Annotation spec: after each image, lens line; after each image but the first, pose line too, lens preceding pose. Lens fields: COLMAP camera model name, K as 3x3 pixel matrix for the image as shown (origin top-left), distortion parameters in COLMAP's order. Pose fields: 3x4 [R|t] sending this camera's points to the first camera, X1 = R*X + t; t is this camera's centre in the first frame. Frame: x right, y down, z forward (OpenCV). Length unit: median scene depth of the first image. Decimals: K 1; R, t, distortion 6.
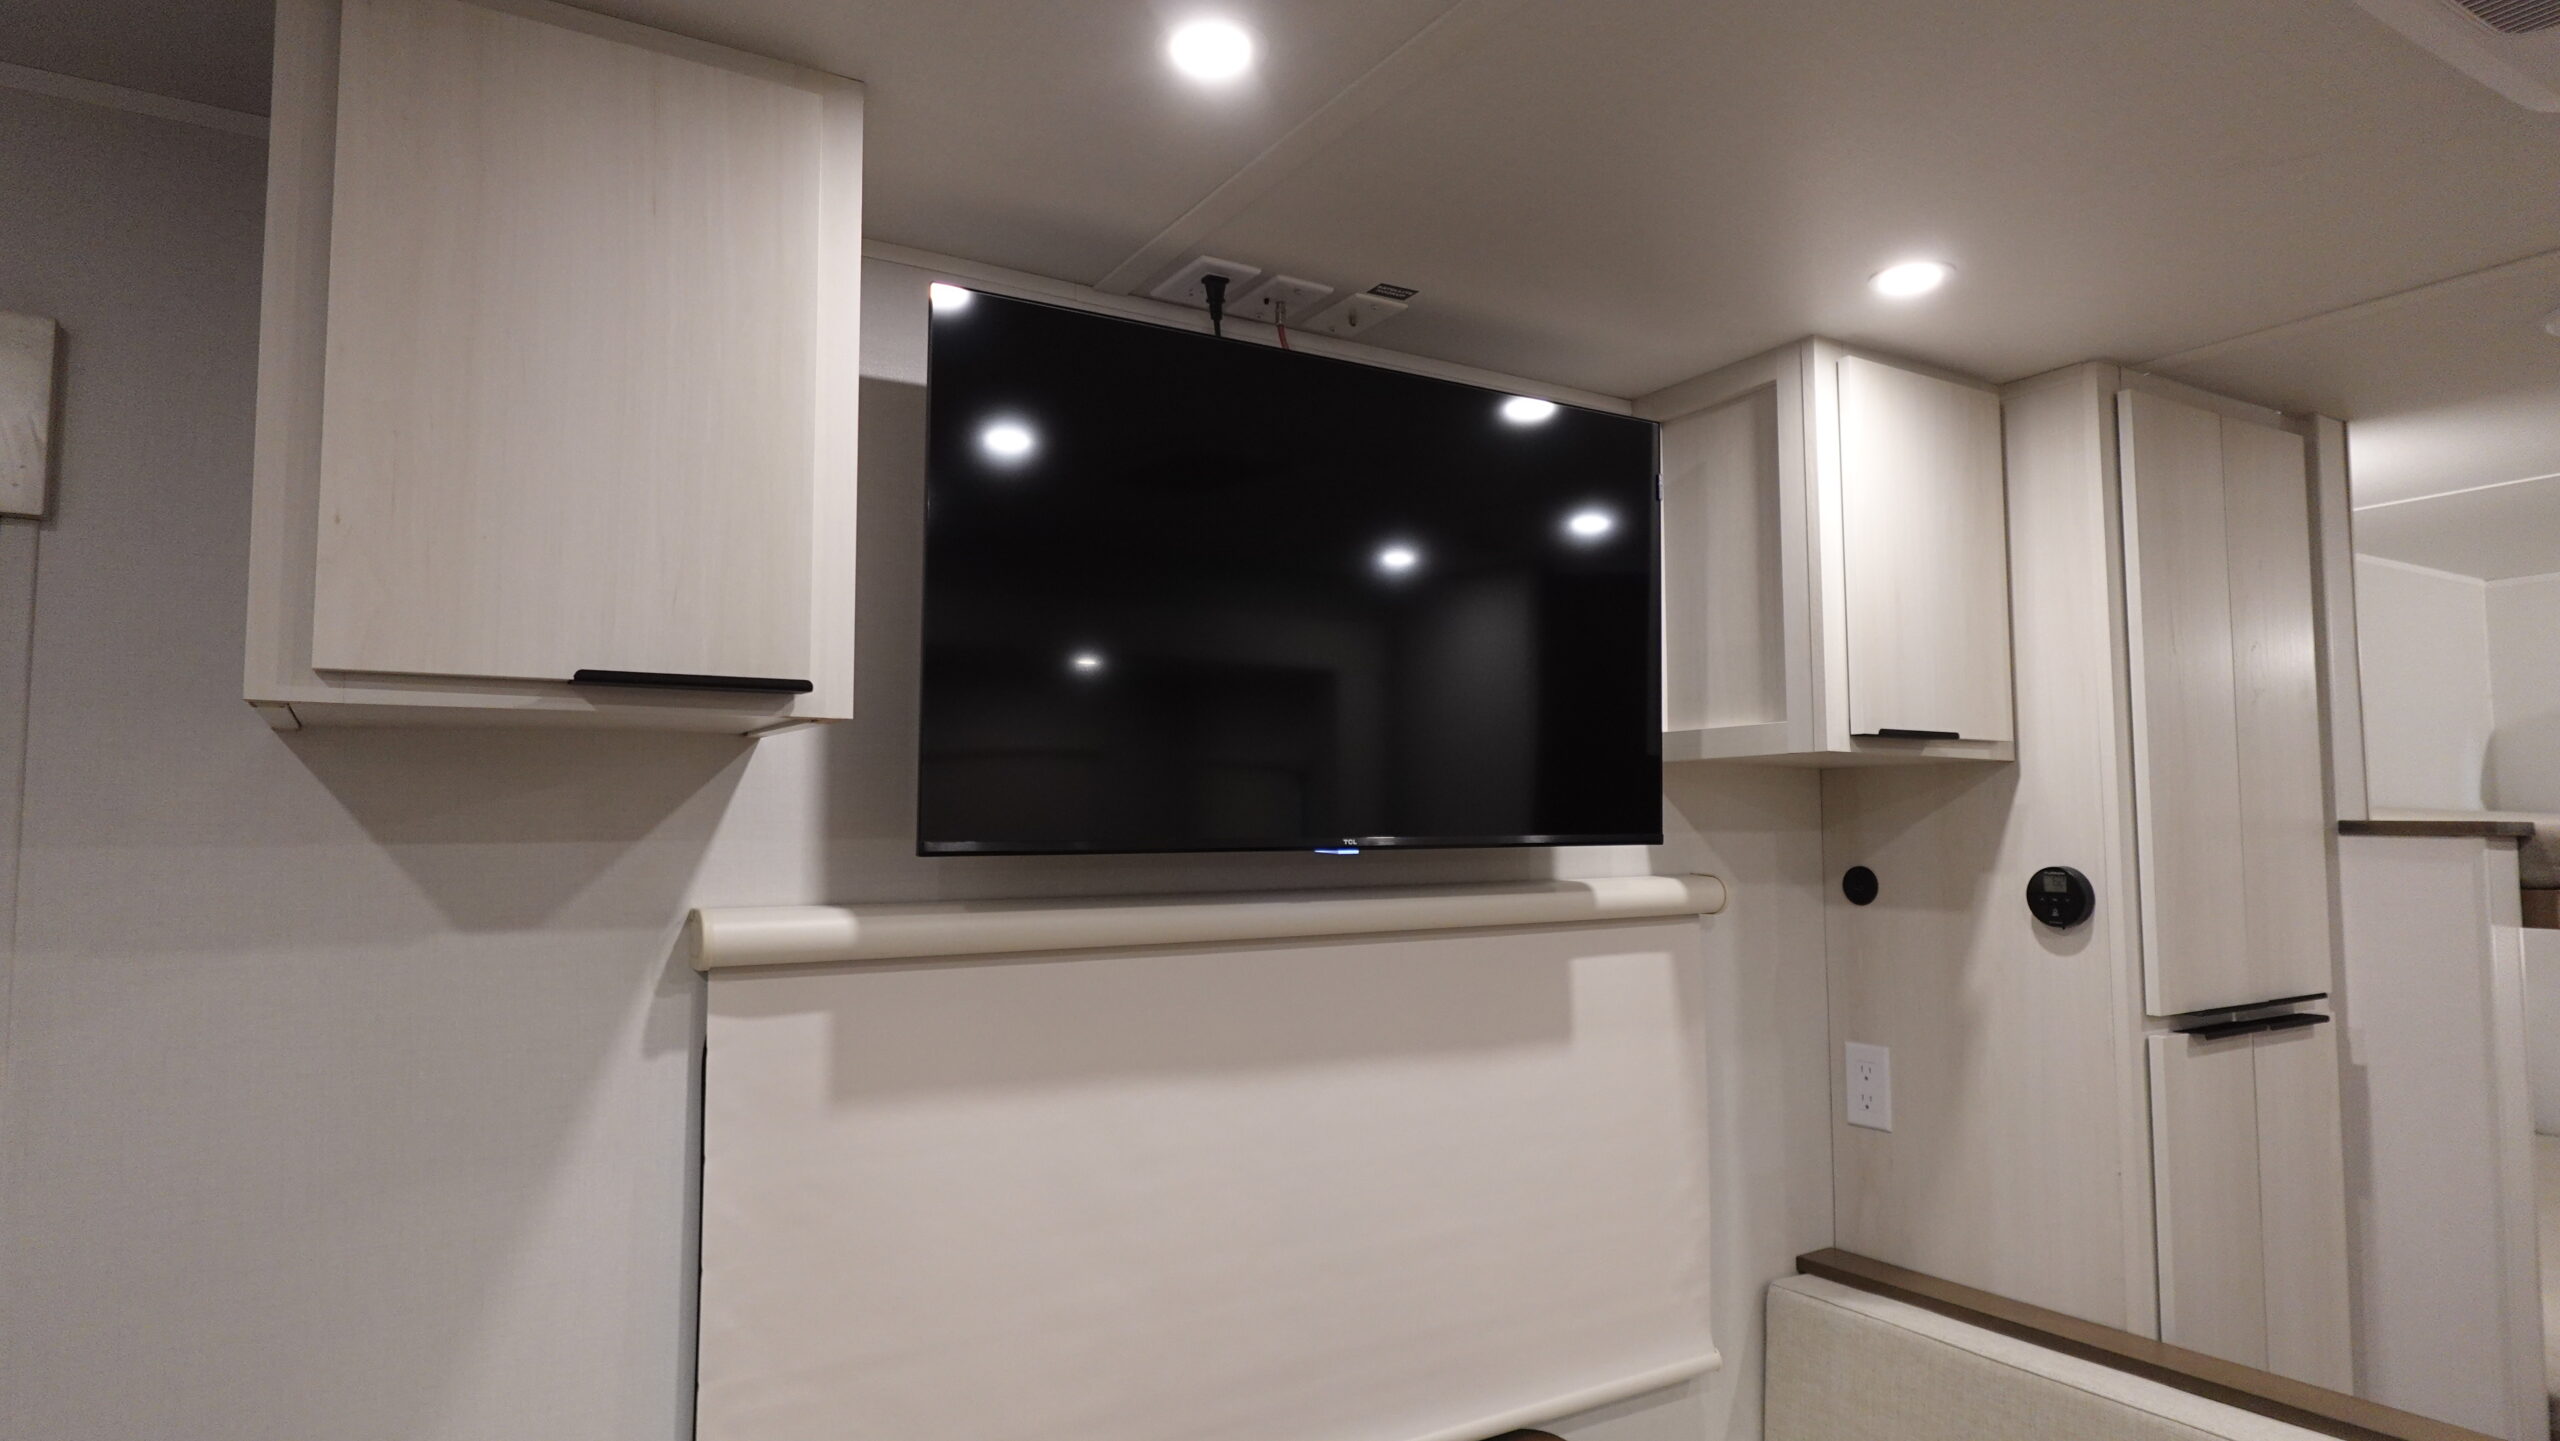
lens RADIAL K [[1469.2, 0, 1292.3], [0, 1469.2, 717.7], [0, 0, 1]] dist [-0.008289, 0.004208]
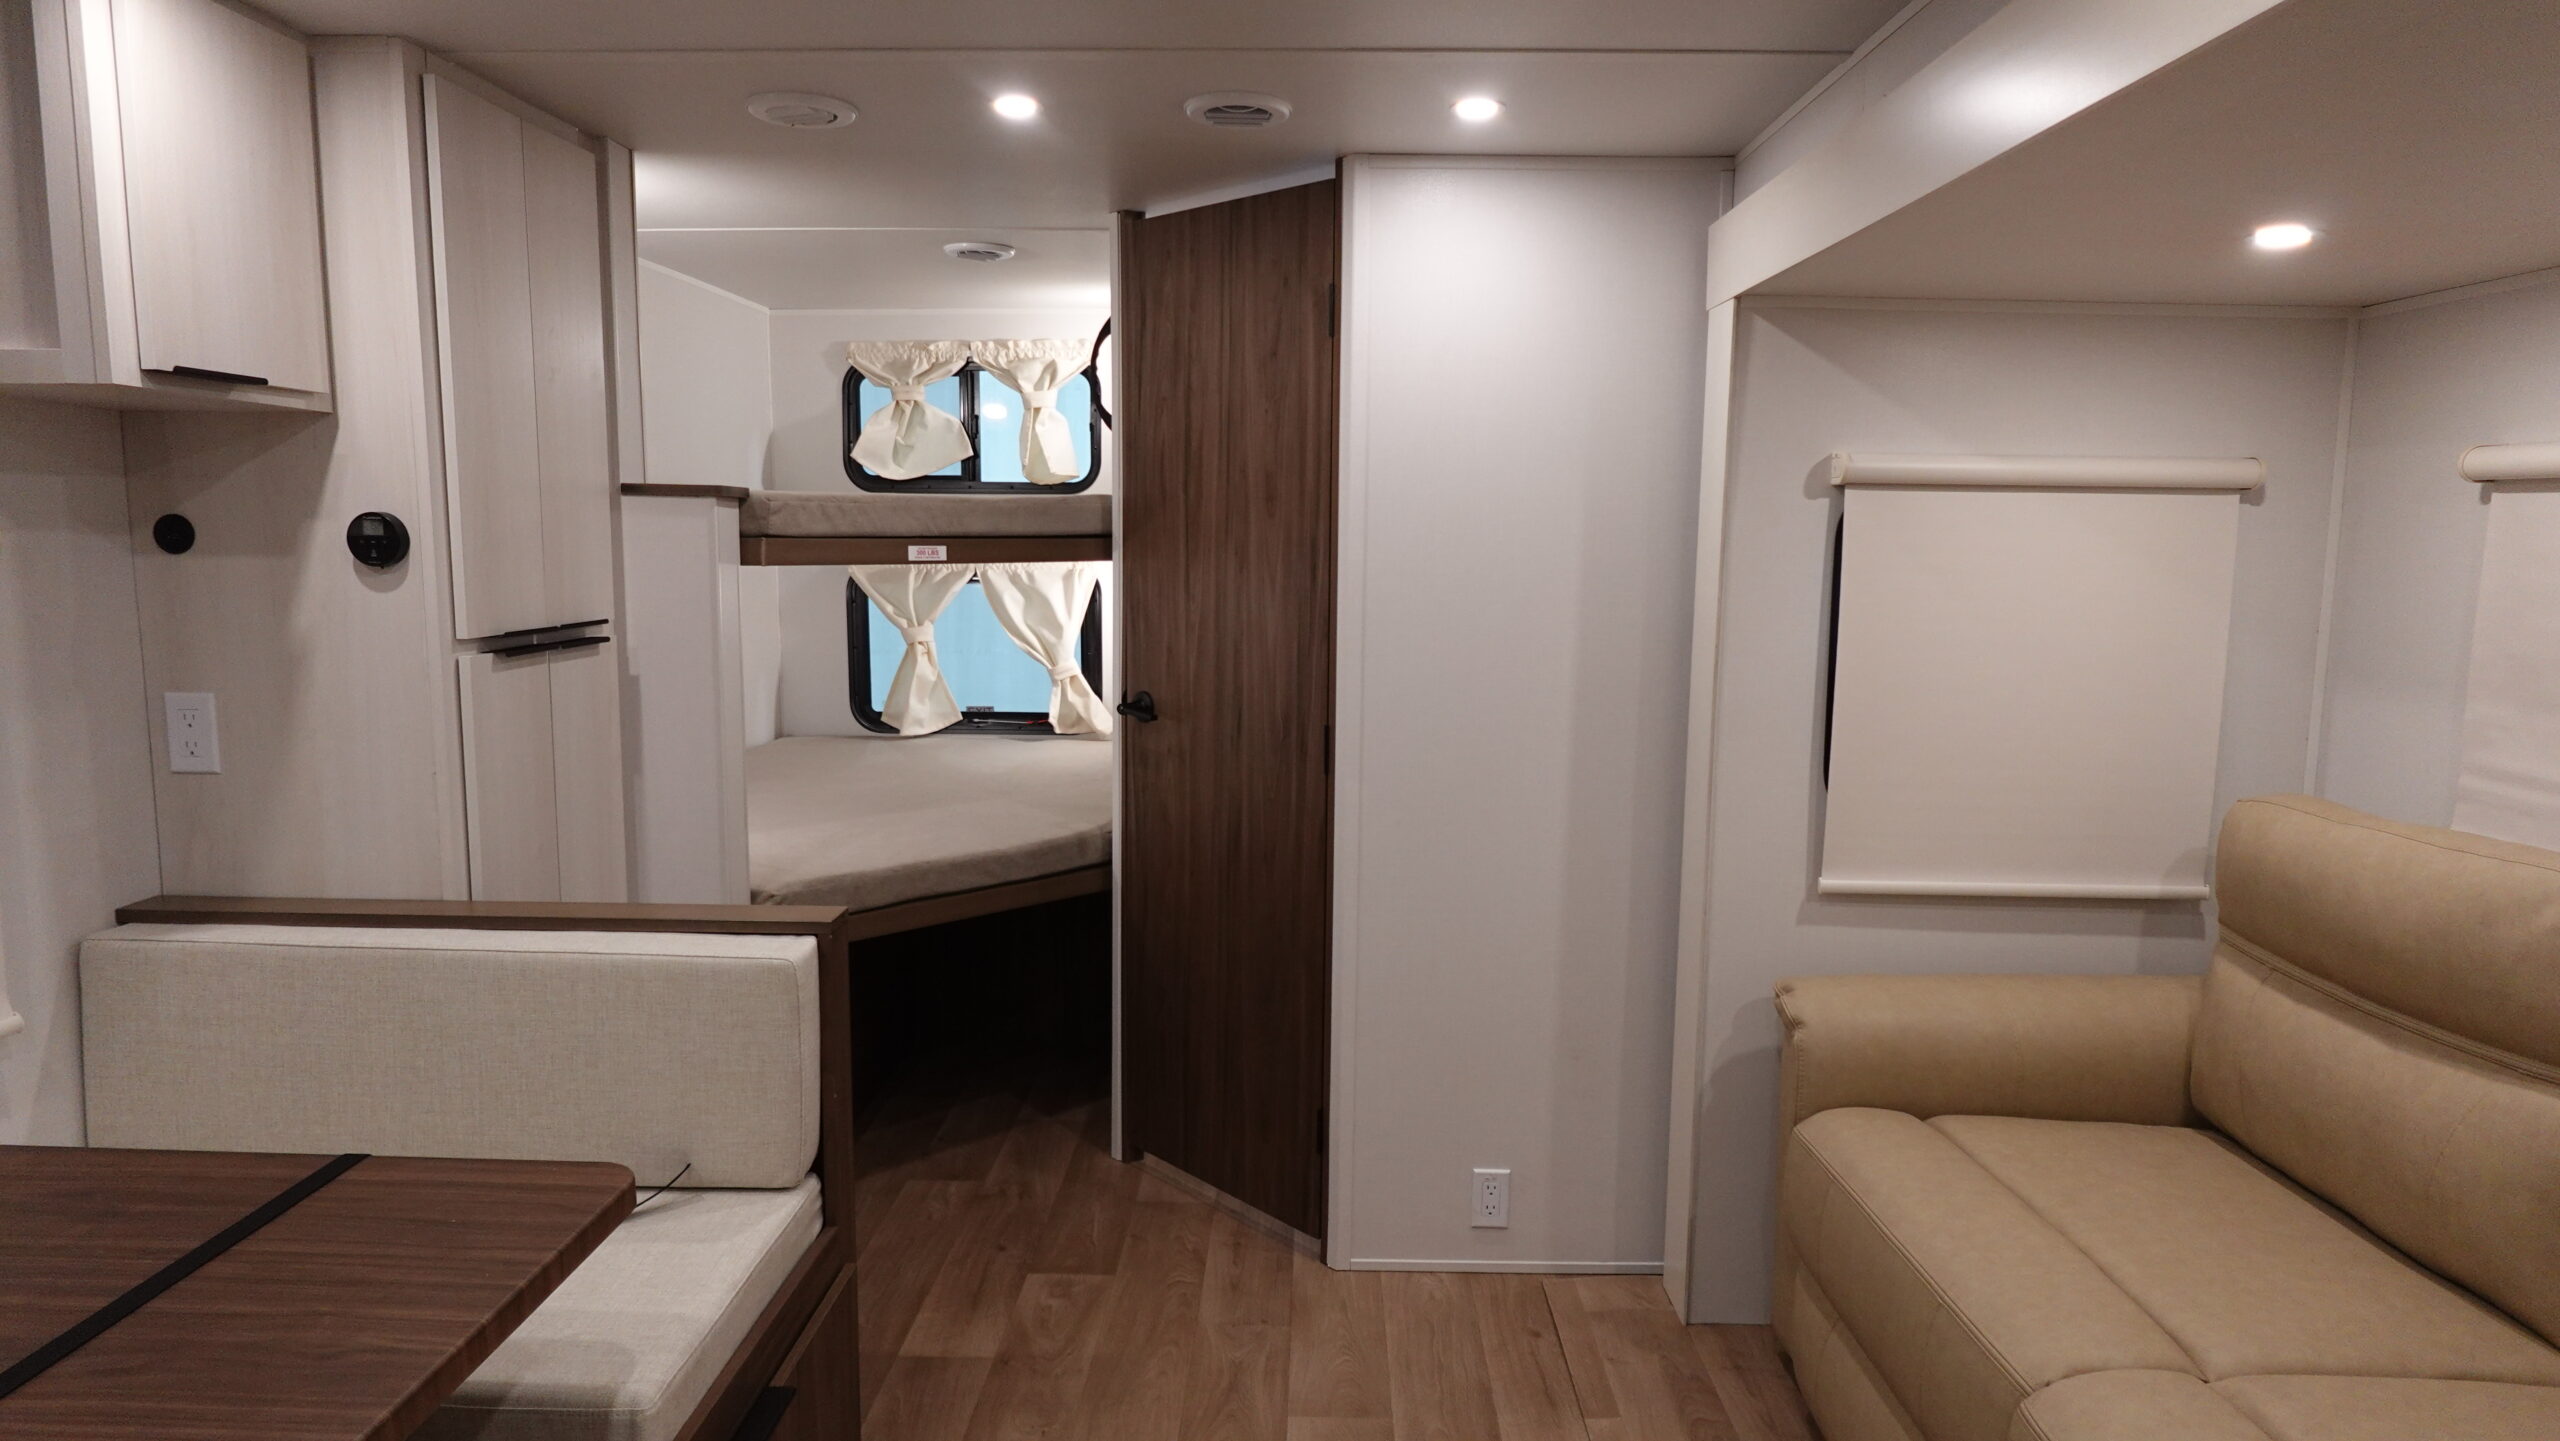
lens RADIAL K [[1469.2, 0, 1292.3], [0, 1469.2, 717.7], [0, 0, 1]] dist [-0.008289, 0.004208]
pose [[0.548994, -0.095696, 0.830330, -0.032072], [-0.075190, 0.983742, 0.163090, 0.021842], [-0.832438, -0.151968, 0.532873, -0.191813]]
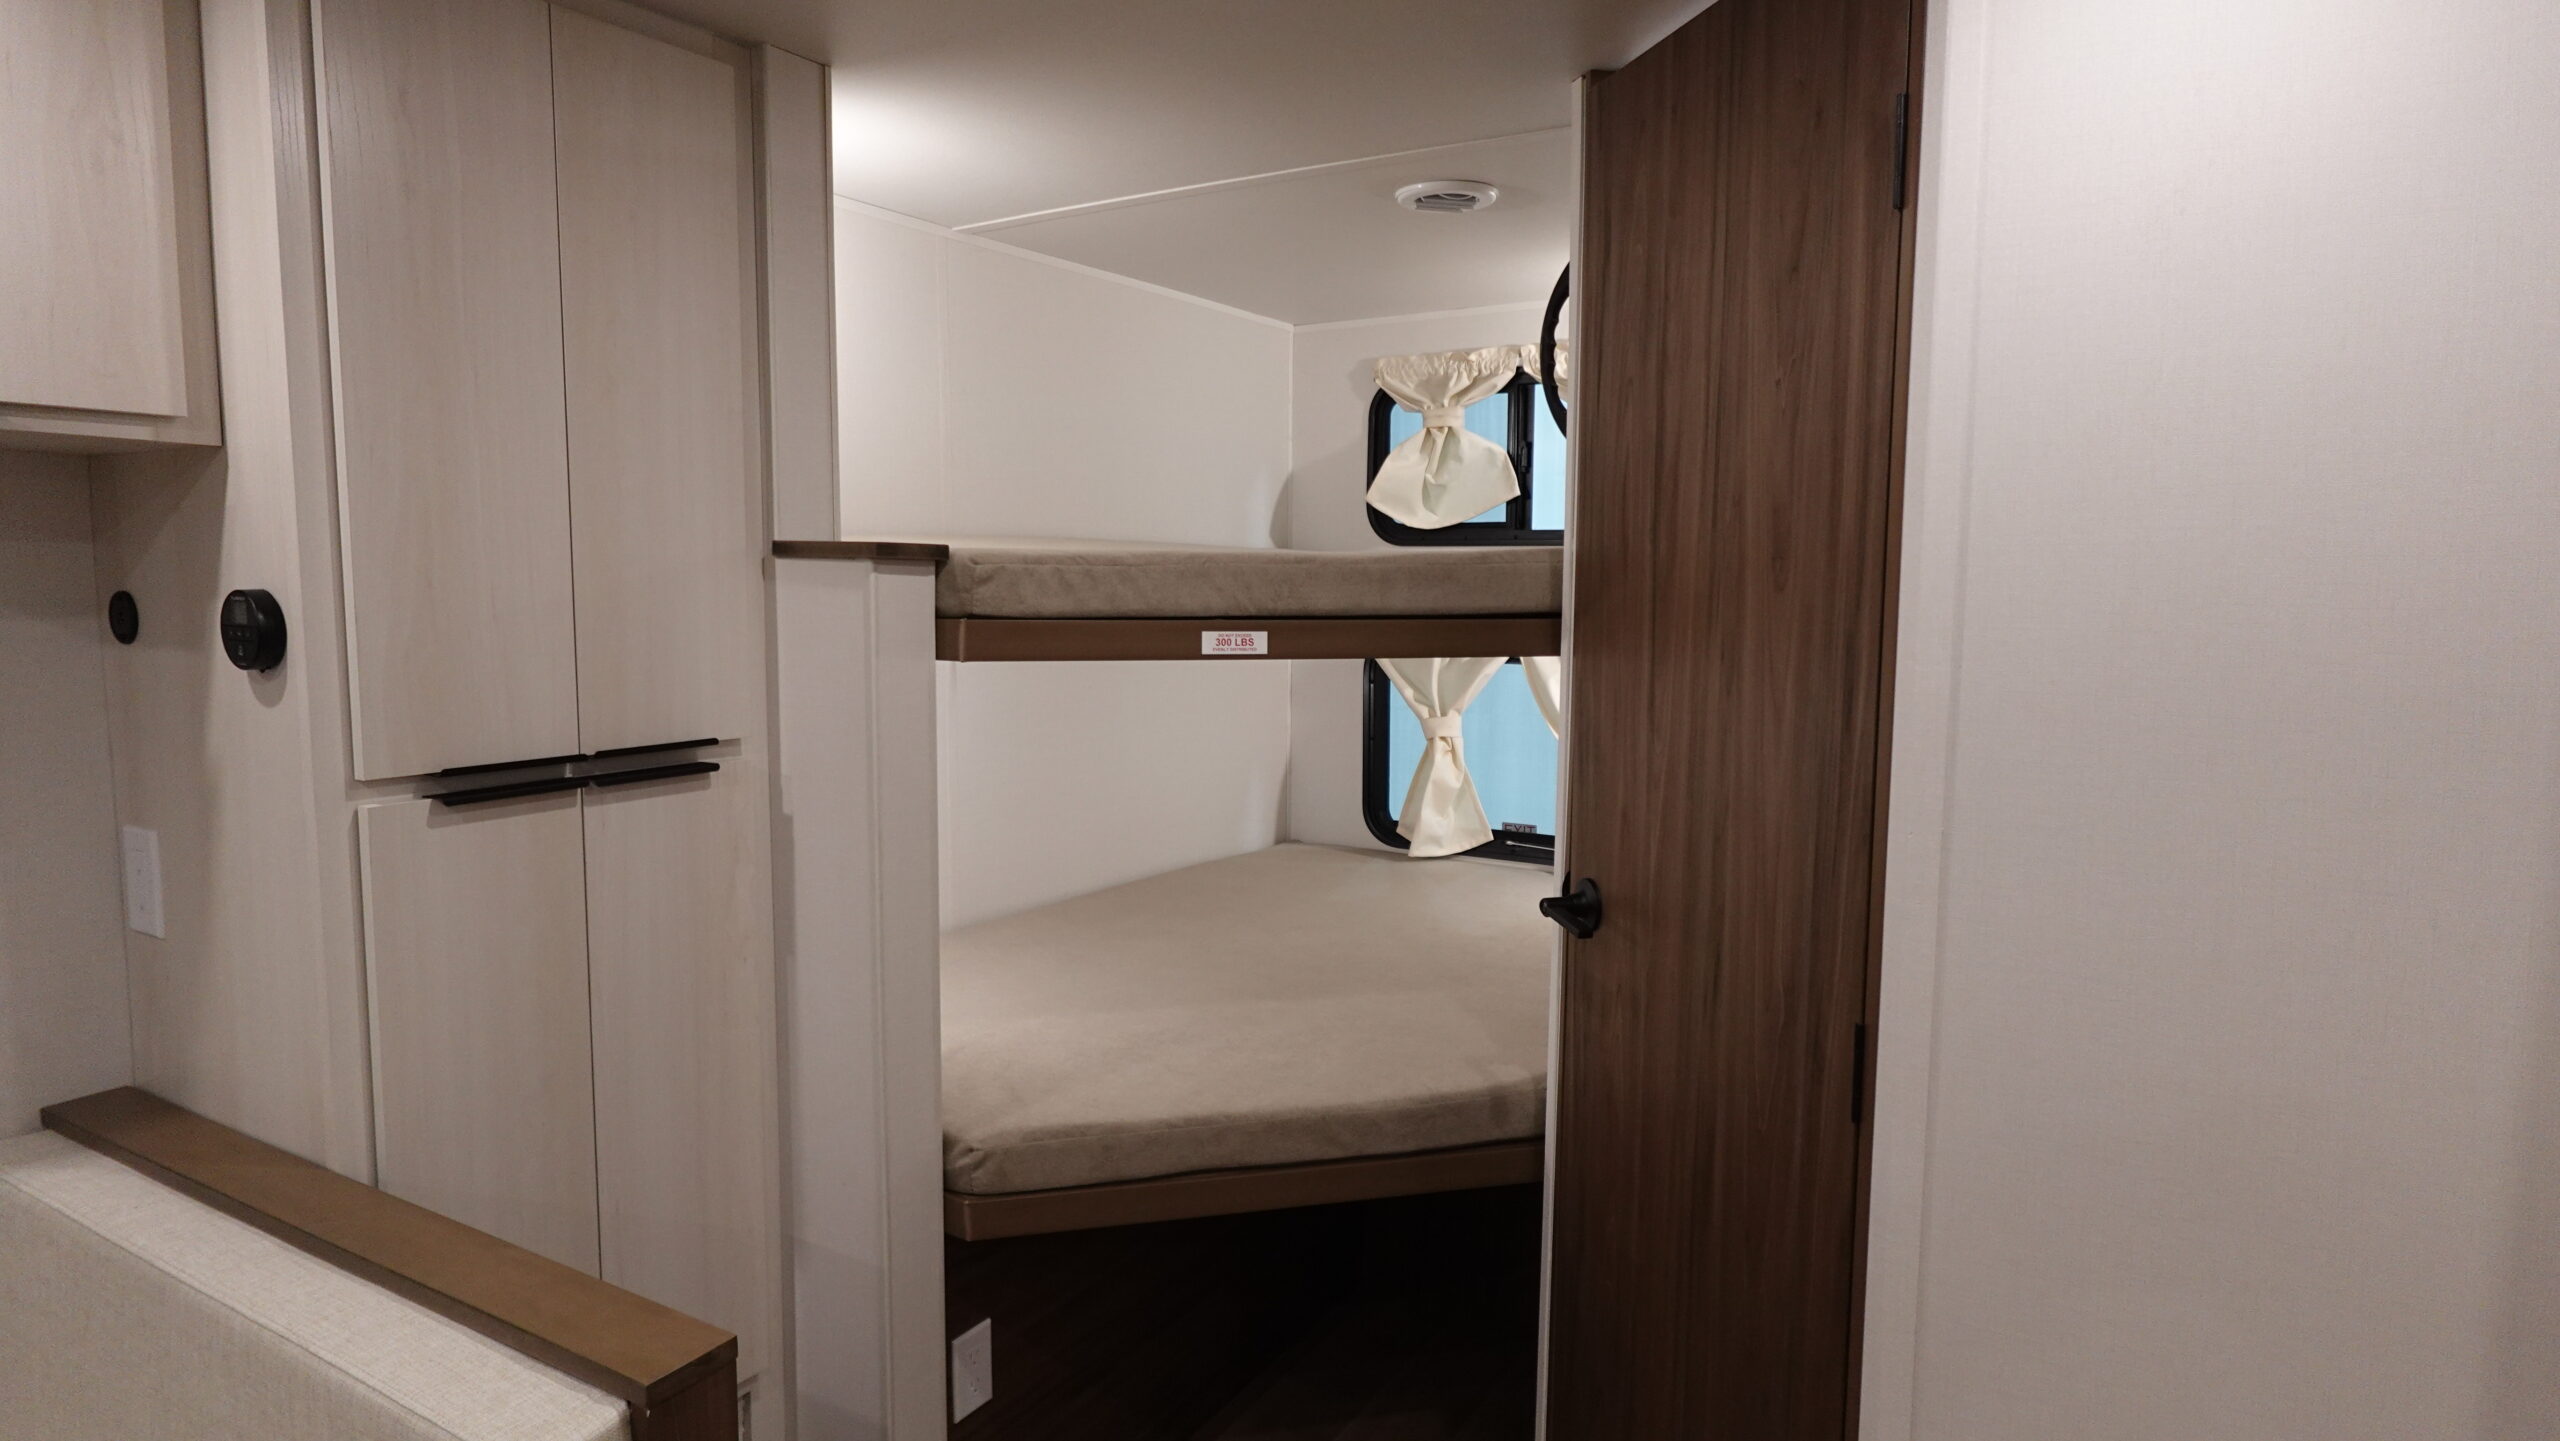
lens RADIAL K [[1469.2, 0, 1292.3], [0, 1469.2, 717.7], [0, 0, 1]] dist [-0.008289, 0.004208]
pose [[0.885992, -0.032791, 0.462540, 0.645568], [-0.048344, 0.985529, 0.162470, 0.019964], [-0.461174, -0.166308, 0.871585, 0.097763]]
